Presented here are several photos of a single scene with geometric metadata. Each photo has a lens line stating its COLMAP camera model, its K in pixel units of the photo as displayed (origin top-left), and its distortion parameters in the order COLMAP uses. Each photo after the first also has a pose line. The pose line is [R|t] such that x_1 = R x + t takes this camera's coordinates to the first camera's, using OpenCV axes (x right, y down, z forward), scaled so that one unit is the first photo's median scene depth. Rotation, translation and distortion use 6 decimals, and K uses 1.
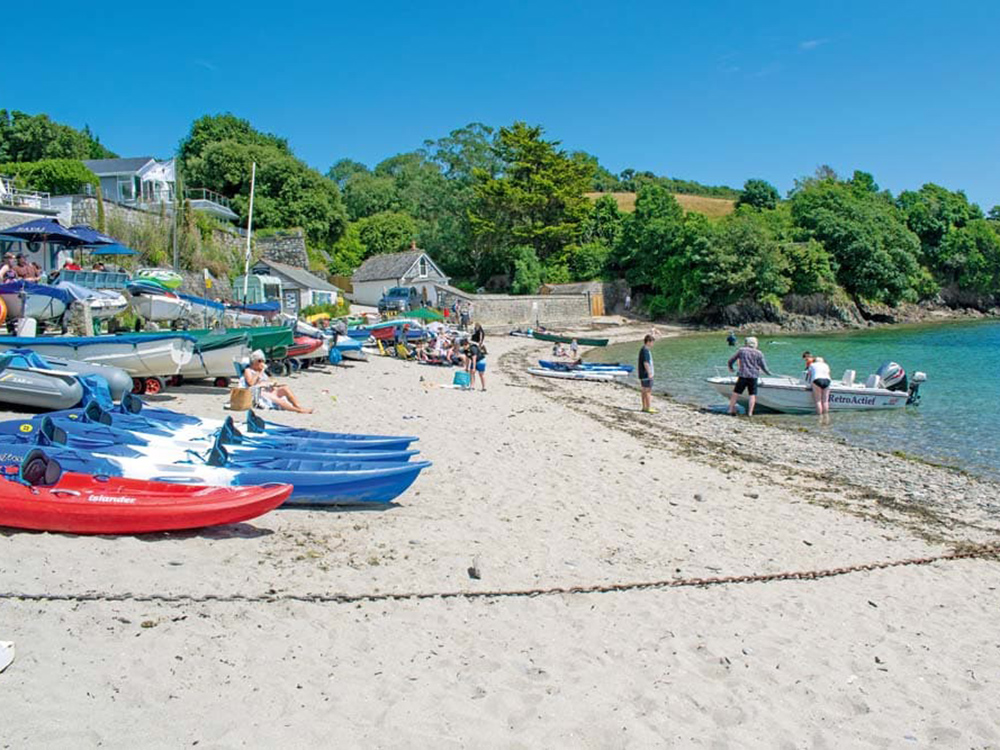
lens RADIAL K [[1541.2, 0, 500.0], [0, 1541.2, 375.0], [0, 0, 1]] dist [0.011633, 0.005477]
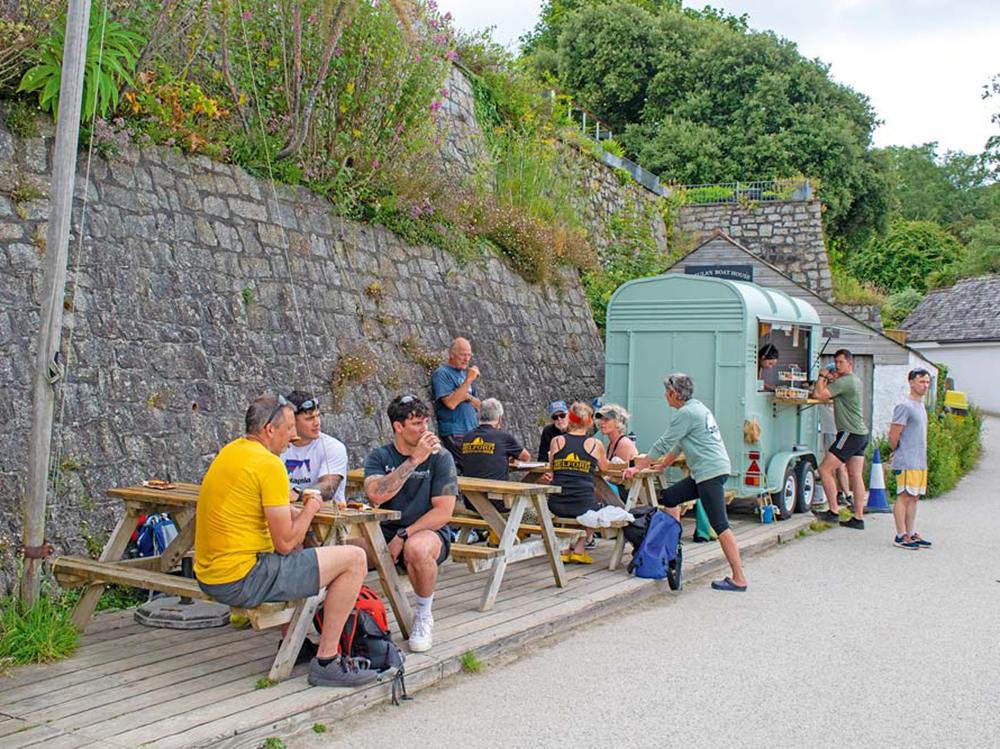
lens RADIAL K [[1541.2, 0, 500.0], [0, 1541.2, 374.5], [0, 0, 1]] dist [0.011633, 0.005477]
pose [[0.969618, 0.043465, -0.240733, -0.074808], [-0.053559, 0.997932, -0.035543, -0.023307], [0.238690, 0.047356, 0.969940, 0.434834]]
